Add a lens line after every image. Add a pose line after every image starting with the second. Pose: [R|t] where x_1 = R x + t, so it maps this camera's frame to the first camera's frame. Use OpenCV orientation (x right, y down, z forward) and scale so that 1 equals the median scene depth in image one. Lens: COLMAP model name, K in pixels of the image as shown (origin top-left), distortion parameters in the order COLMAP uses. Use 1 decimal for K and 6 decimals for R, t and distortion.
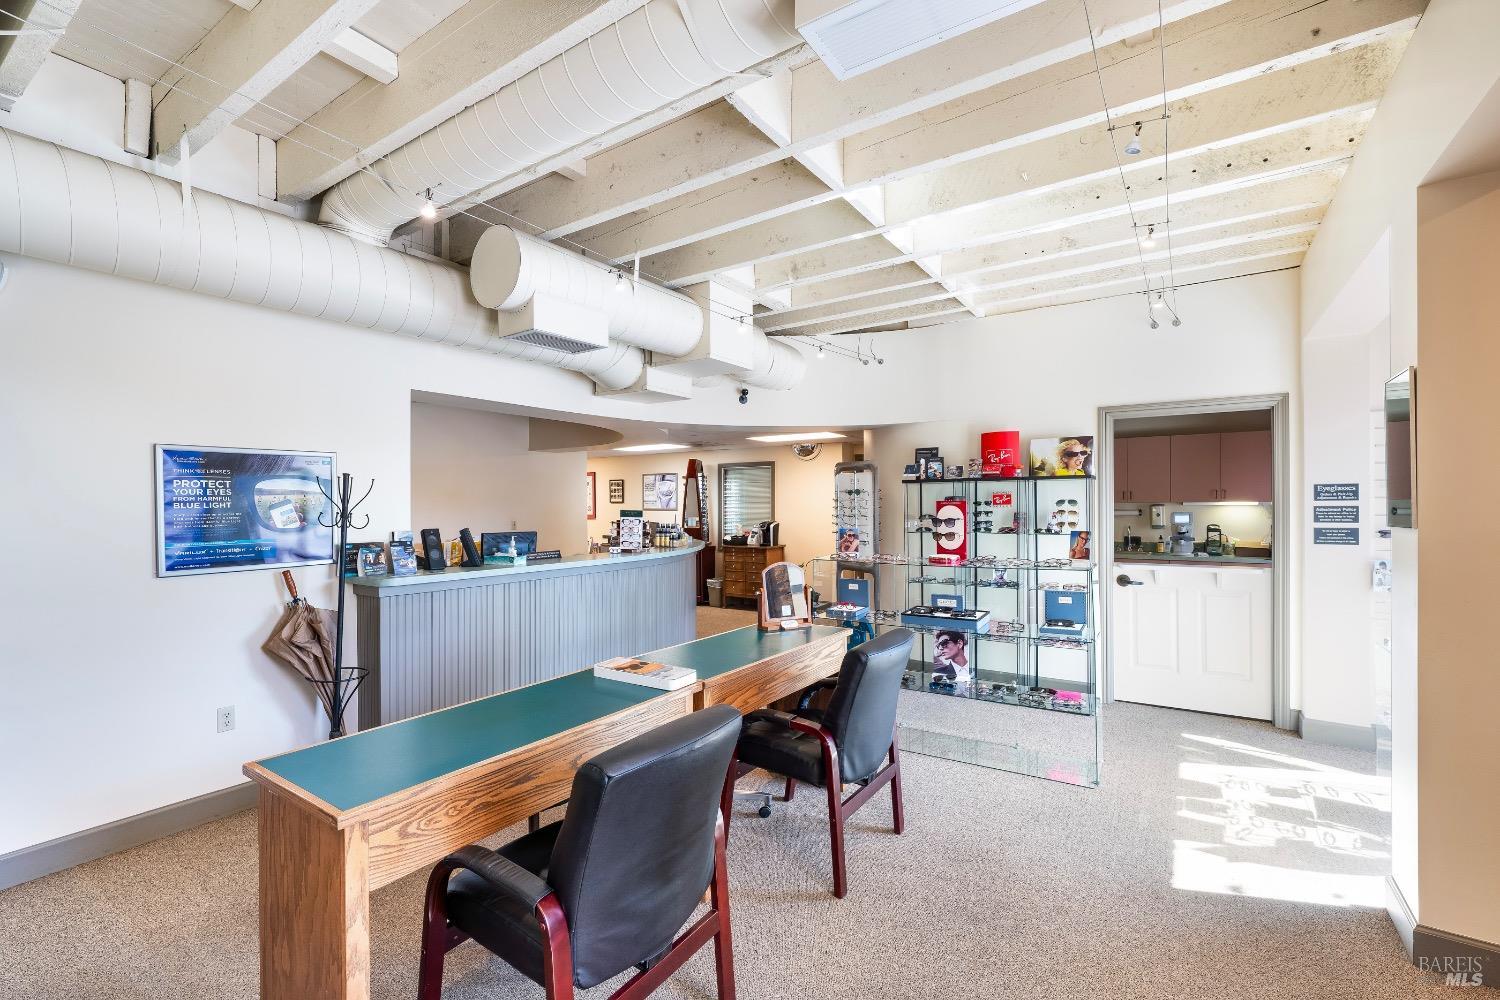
lens RADIAL K [[650.8, 0, 751.2], [0, 650.8, 502.4], [0, 0, 1]] dist [0.000102, 0.000003]
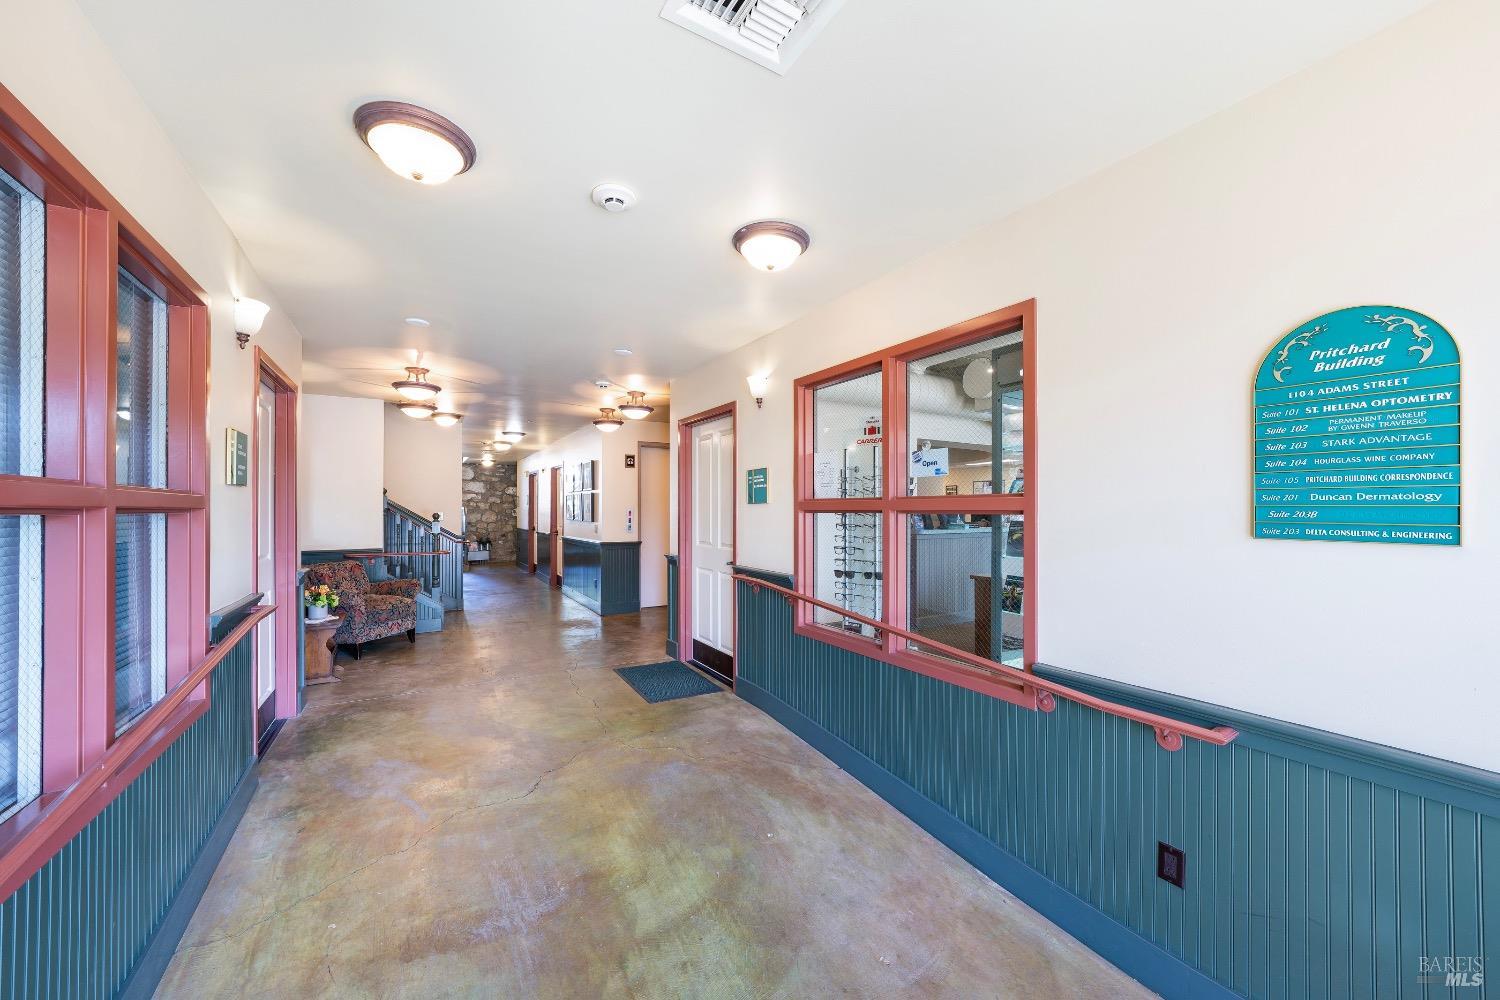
lens RADIAL K [[555.5, 0, 748.7], [0, 555.5, 499.5], [0, 0, 1]] dist [0.000208, 0.000002]
pose [[0.905232, 0.000170, -0.424917, -0.292862], [0.000641, 0.999998, 0.001767, 0.012299], [0.424917, -0.001872, 0.905231, -0.824691]]
